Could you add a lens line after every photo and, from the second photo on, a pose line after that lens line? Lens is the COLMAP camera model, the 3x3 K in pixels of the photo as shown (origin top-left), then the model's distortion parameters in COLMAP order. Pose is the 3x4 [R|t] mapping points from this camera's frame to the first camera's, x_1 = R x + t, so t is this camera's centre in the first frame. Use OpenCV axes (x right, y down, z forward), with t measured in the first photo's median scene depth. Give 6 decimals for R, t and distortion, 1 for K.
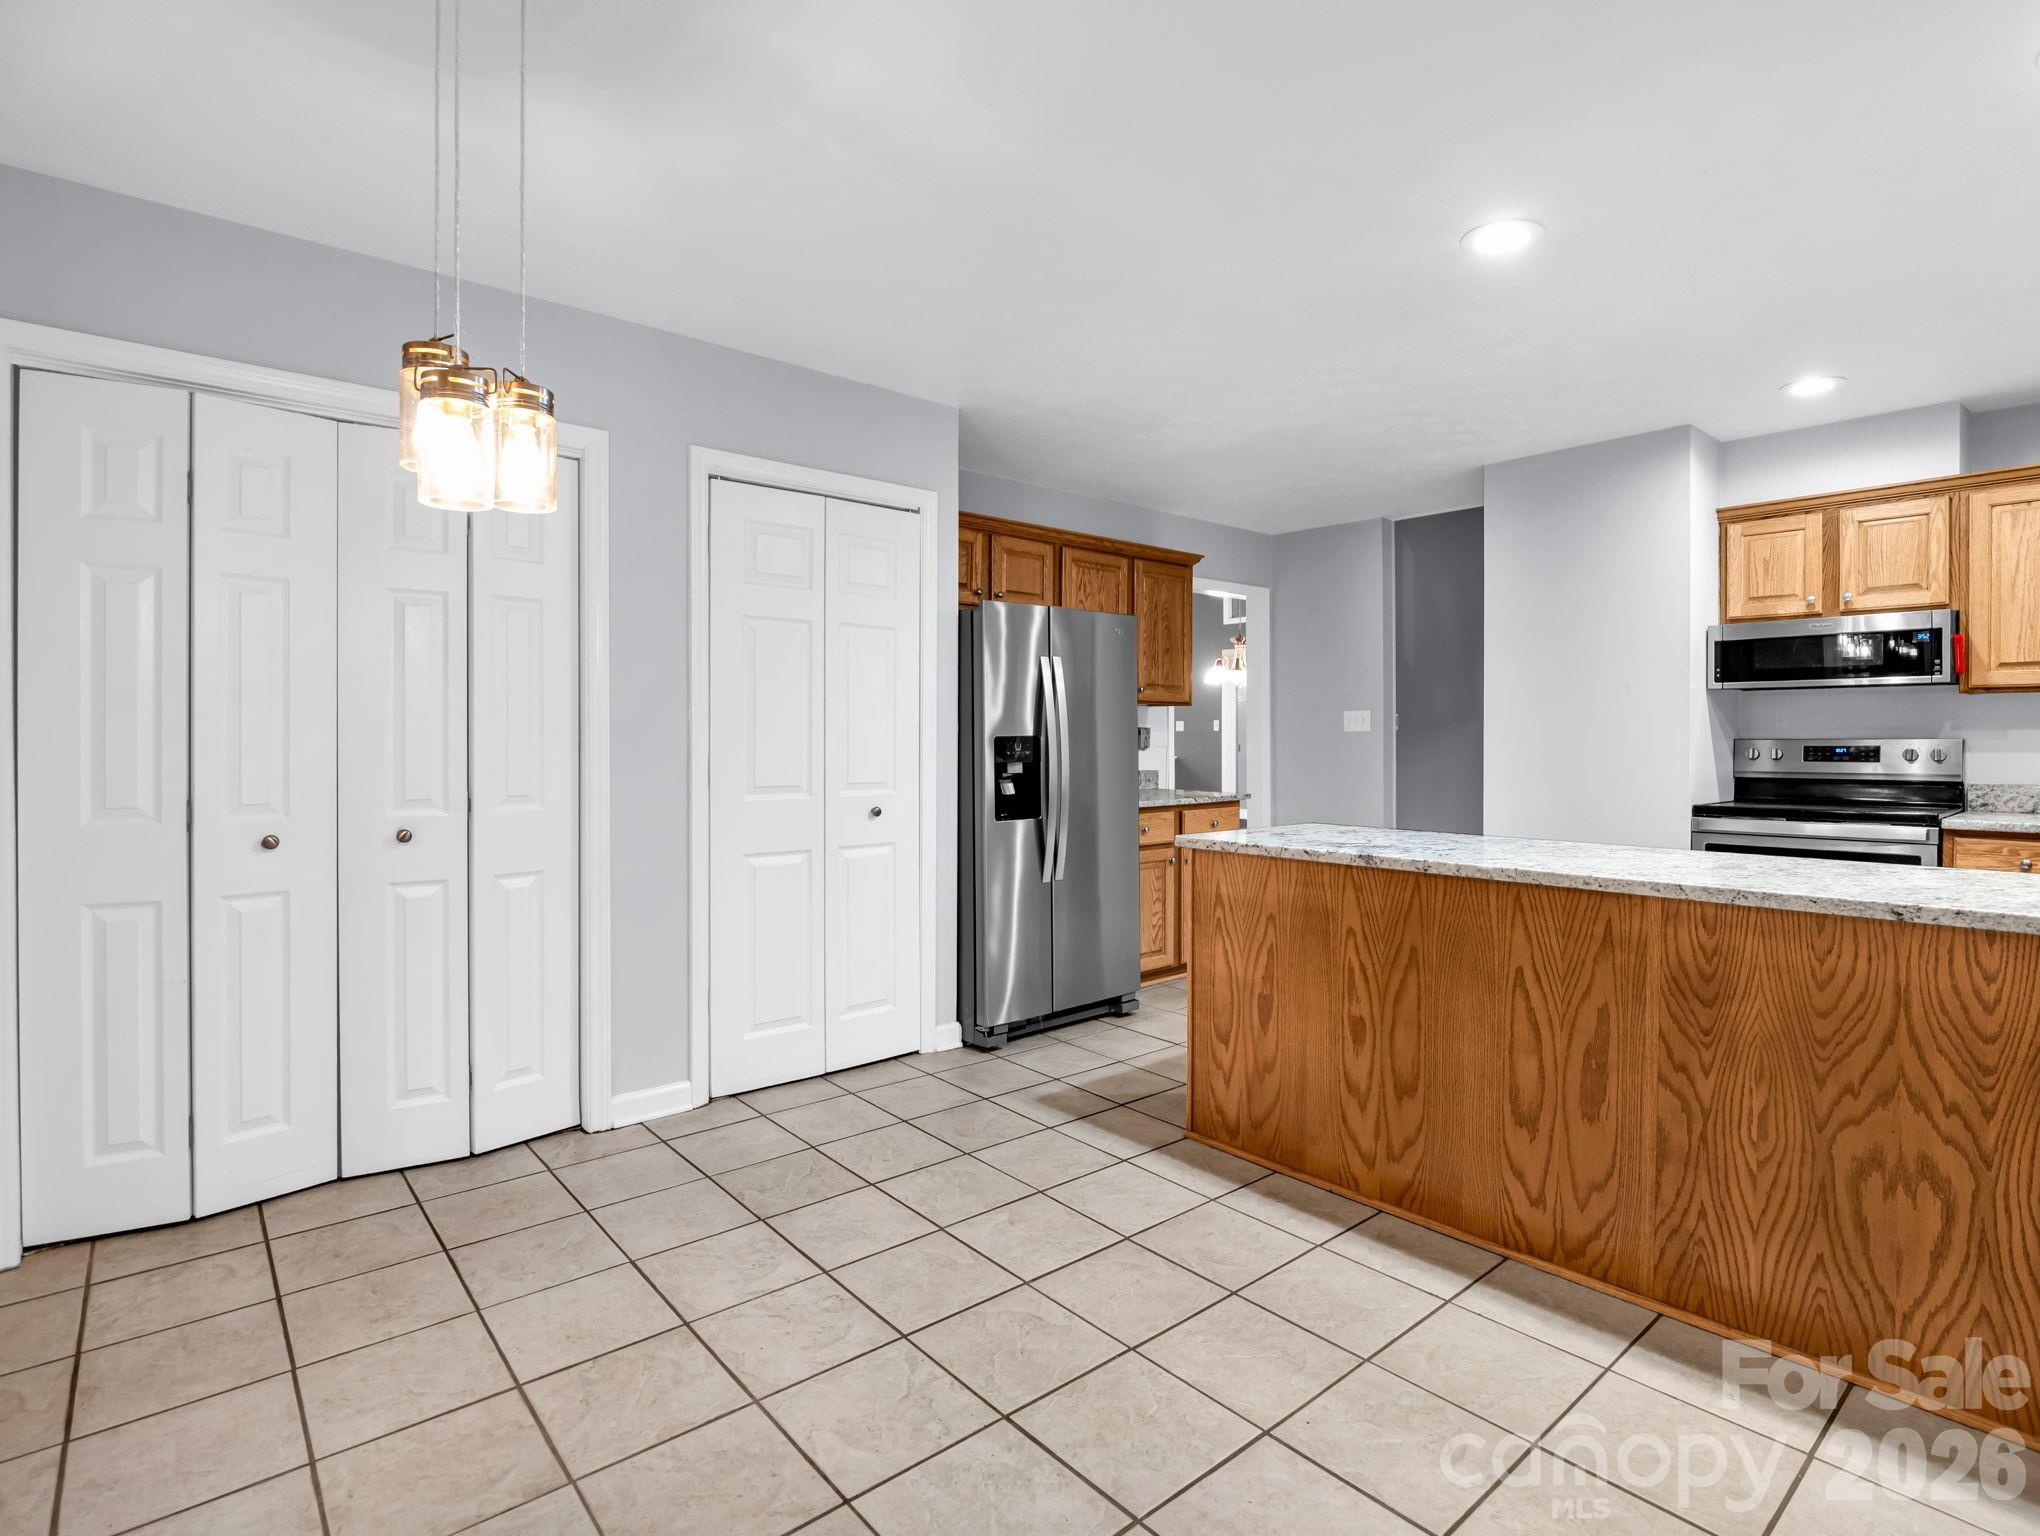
lens RADIAL K [[1024.4, 0, 1018.5], [0, 1024.4, 760.8], [0, 0, 1]] dist [-0.002491, -0.001476]
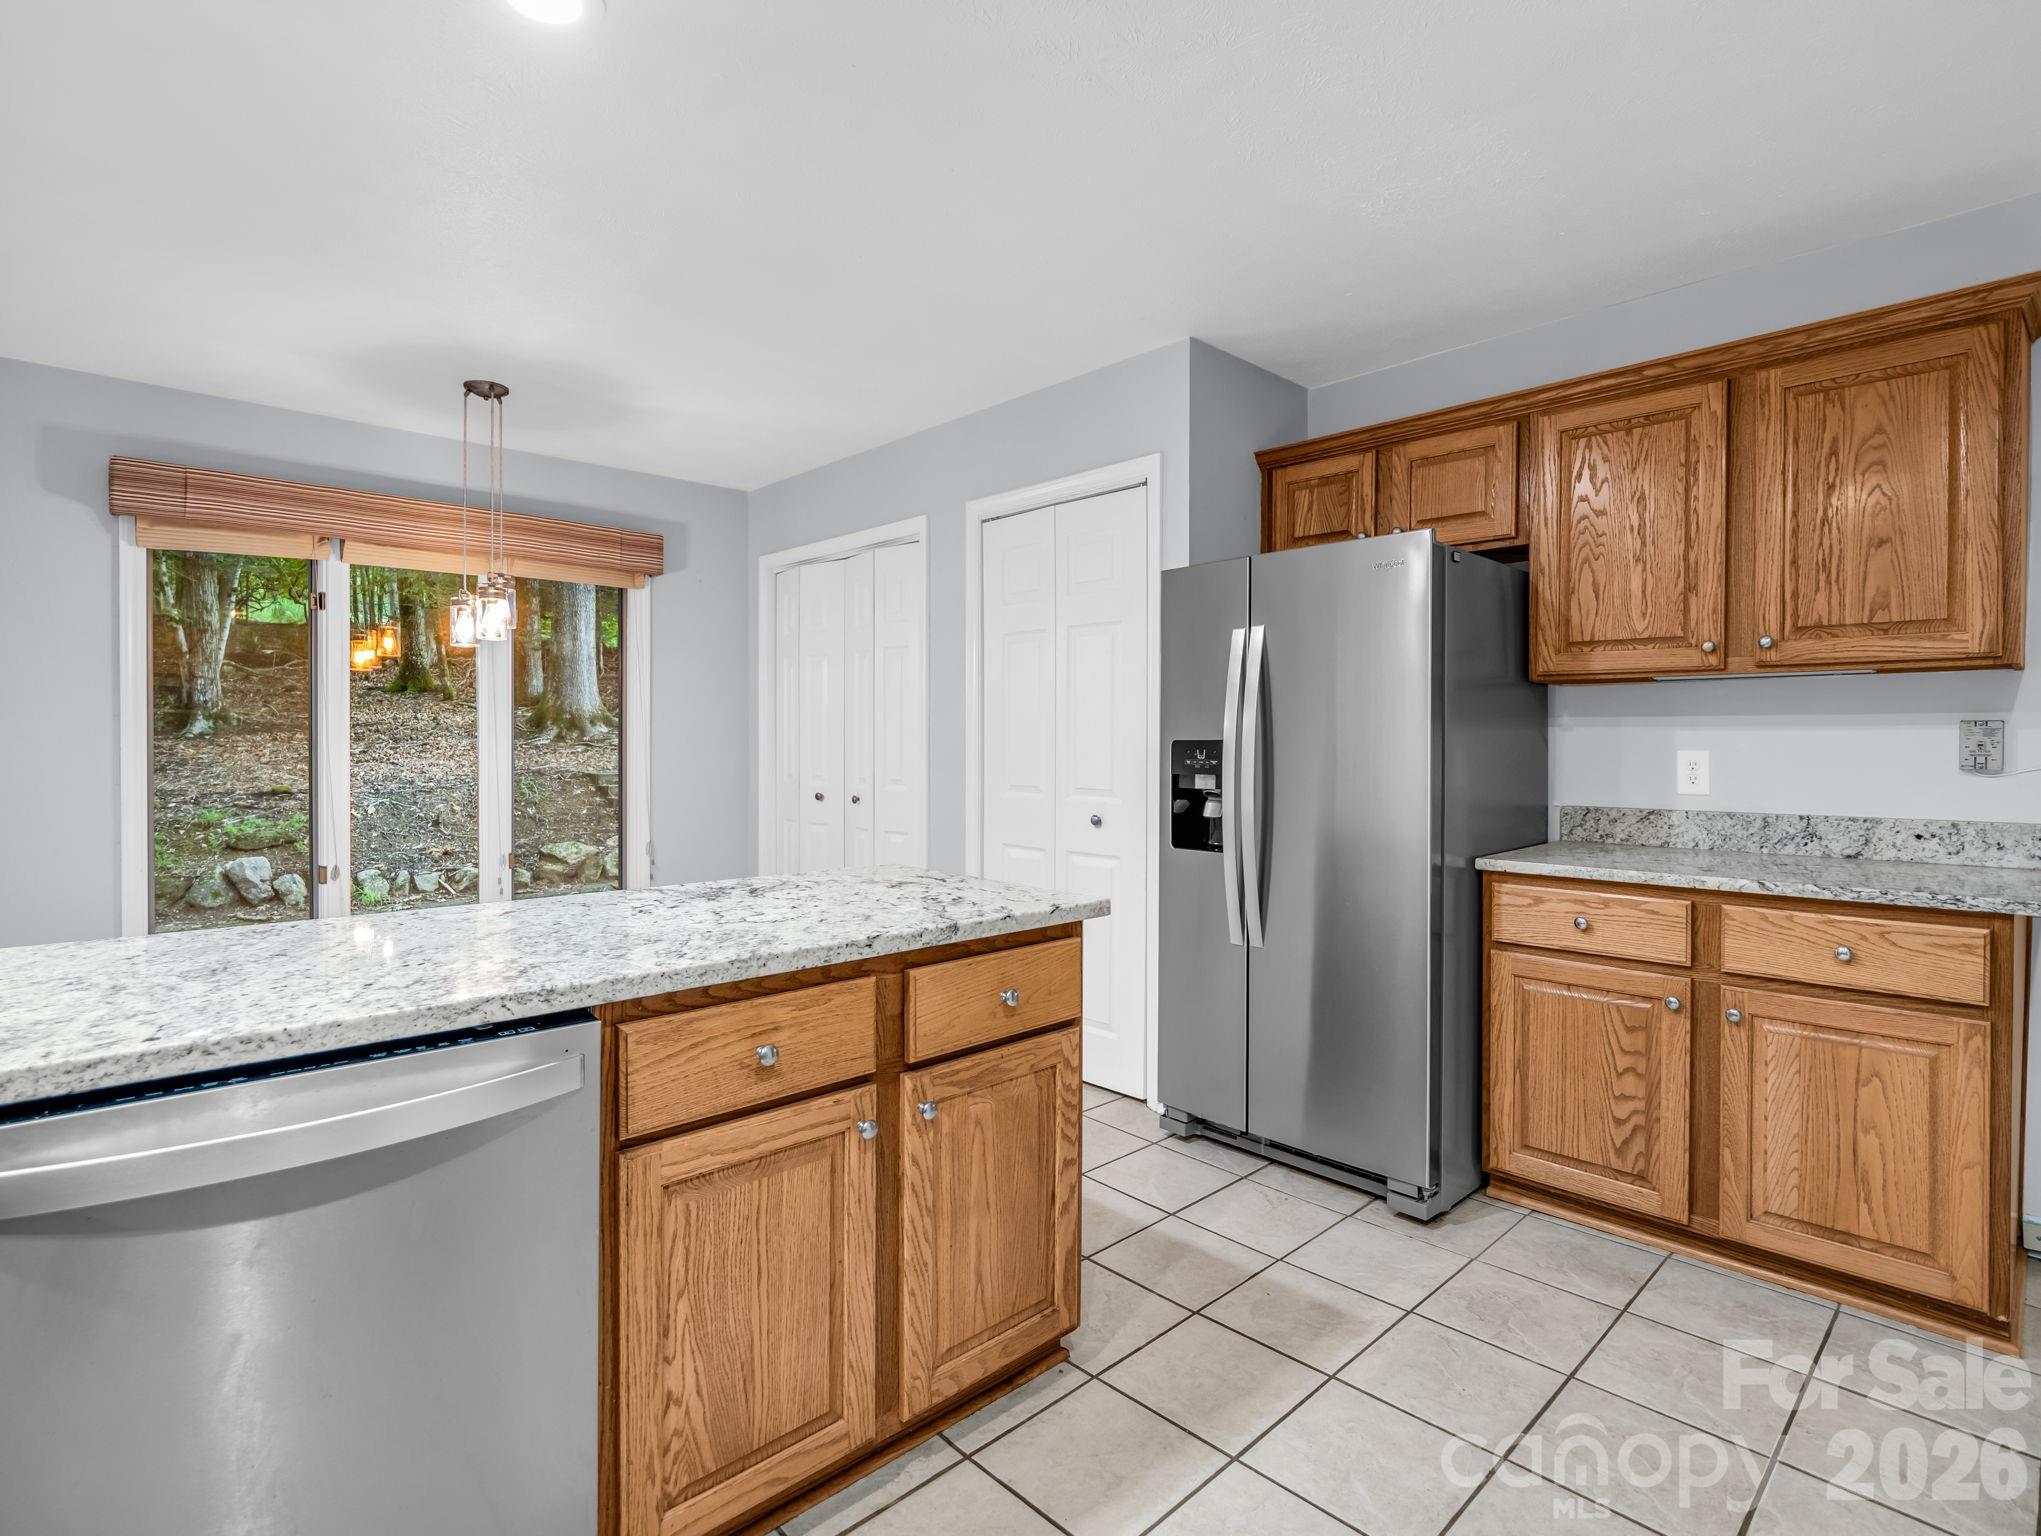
lens RADIAL K [[1024.9, 0, 1018.1], [0, 1024.9, 754.2], [0, 0, 1]] dist [-0.002491, -0.001476]
pose [[0.056289, 0.016214, -0.998283, 0.623345], [-0.022827, 0.999628, 0.014948, -0.018563], [0.998154, 0.021947, 0.056638, 0.686365]]
